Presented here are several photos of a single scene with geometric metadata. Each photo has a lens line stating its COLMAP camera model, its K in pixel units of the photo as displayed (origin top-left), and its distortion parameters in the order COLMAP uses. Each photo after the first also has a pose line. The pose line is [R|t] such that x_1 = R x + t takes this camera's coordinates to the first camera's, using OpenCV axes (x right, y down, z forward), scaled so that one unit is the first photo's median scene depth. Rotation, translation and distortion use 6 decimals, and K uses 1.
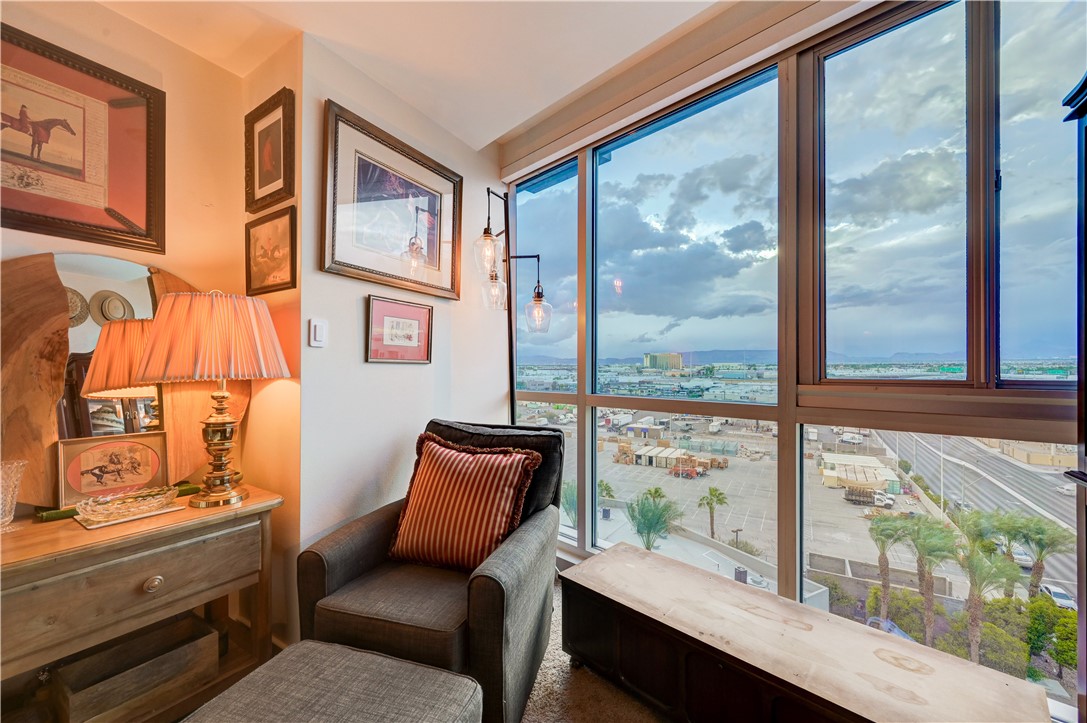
lens RADIAL K [[428.6, 0, 539.9], [0, 428.6, 360.6], [0, 0, 1]] dist [-0.003310, 0.000813]
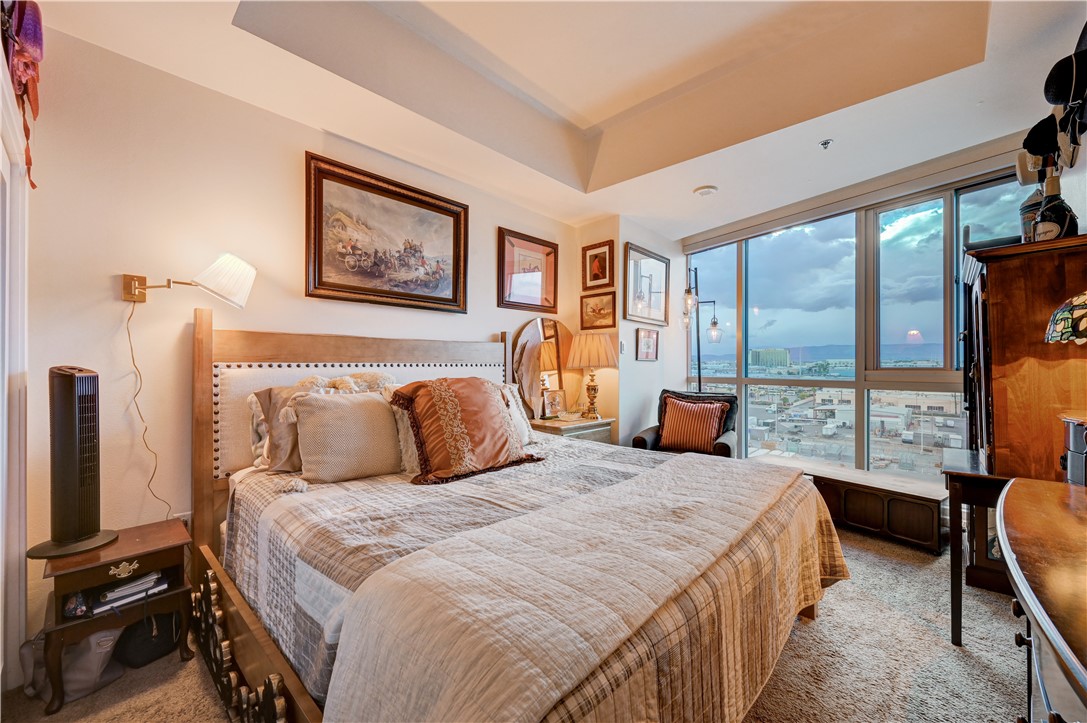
lens RADIAL K [[428.6, 0, 539.9], [0, 428.6, 357.8], [0, 0, 1]] dist [-0.003310, 0.000813]
pose [[0.976638, -0.002925, -0.214872, -0.464308], [0.003036, 0.999995, 0.000189, -0.010489], [0.214871, -0.000837, 0.976642, -1.281145]]
